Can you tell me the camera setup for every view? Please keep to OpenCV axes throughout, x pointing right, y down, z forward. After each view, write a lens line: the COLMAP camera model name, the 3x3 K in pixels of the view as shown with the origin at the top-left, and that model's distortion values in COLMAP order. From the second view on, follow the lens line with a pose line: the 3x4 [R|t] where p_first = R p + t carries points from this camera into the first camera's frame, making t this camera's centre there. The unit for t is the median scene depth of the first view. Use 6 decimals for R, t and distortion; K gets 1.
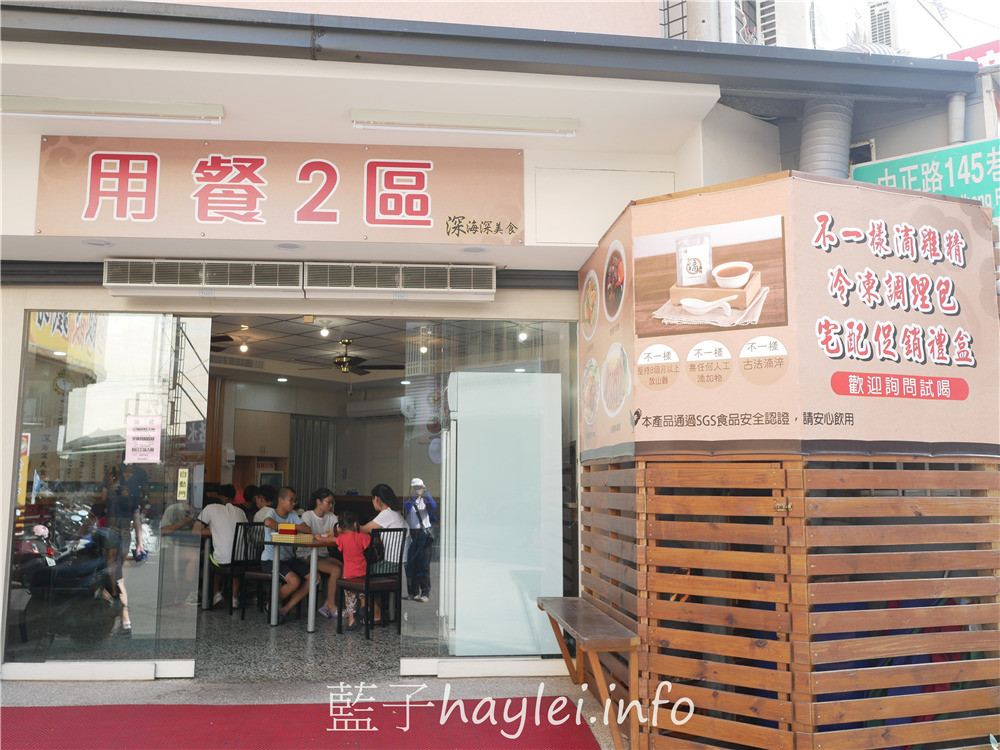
lens RADIAL K [[878.2, 0, 500.0], [0, 878.2, 375.0], [0, 0, 1]] dist [-0.008392, 0.000105]
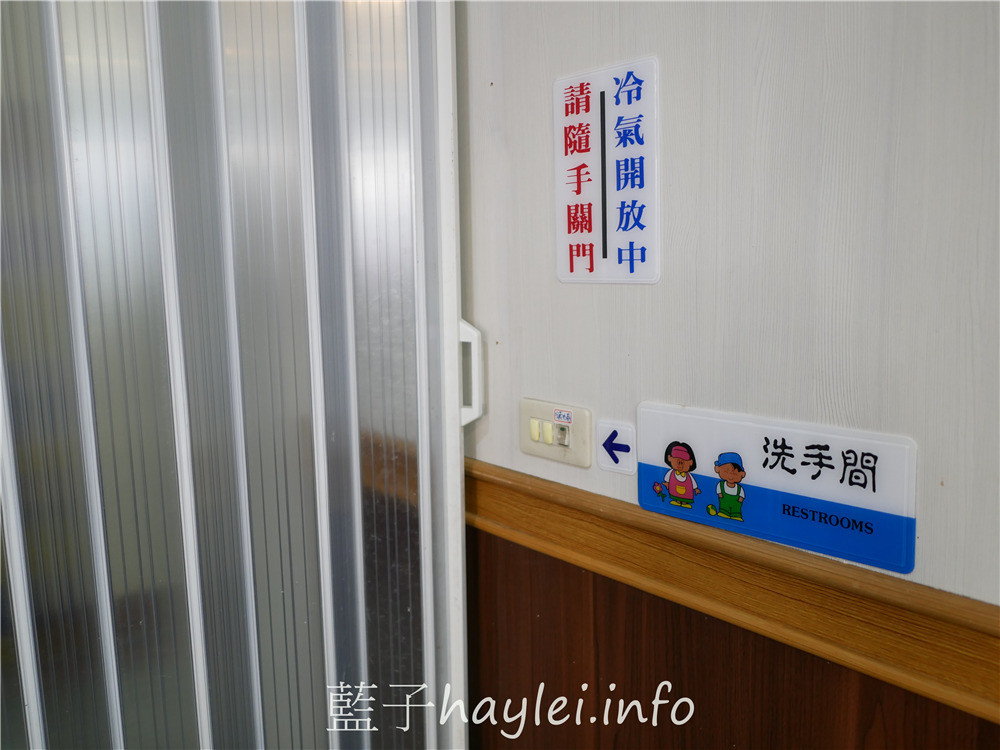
lens RADIAL K [[878.2, 0, 500.0], [0, 878.2, 375.0], [0, 0, 1]] dist [-0.008392, 0.000105]
pose [[0.986042, 0.002740, -0.166472, -0.189021], [0.043303, 0.961234, 0.272313, 0.118590], [0.160765, -0.275721, 0.947699, 1.018194]]
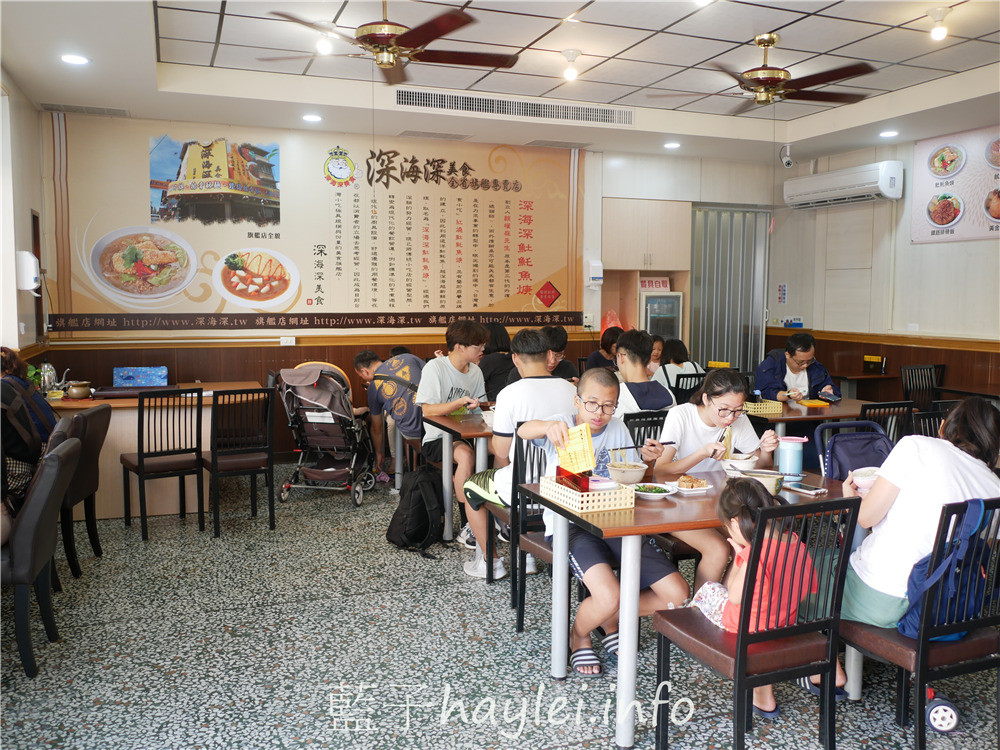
lens RADIAL K [[878.2, 0, 500.0], [0, 878.2, 375.0], [0, 0, 1]] dist [-0.008392, 0.000105]
pose [[0.872190, 0.046098, -0.486990, -0.044983], [0.061941, 0.977128, 0.203430, 0.029056], [0.485229, -0.207594, 0.849386, 0.371469]]
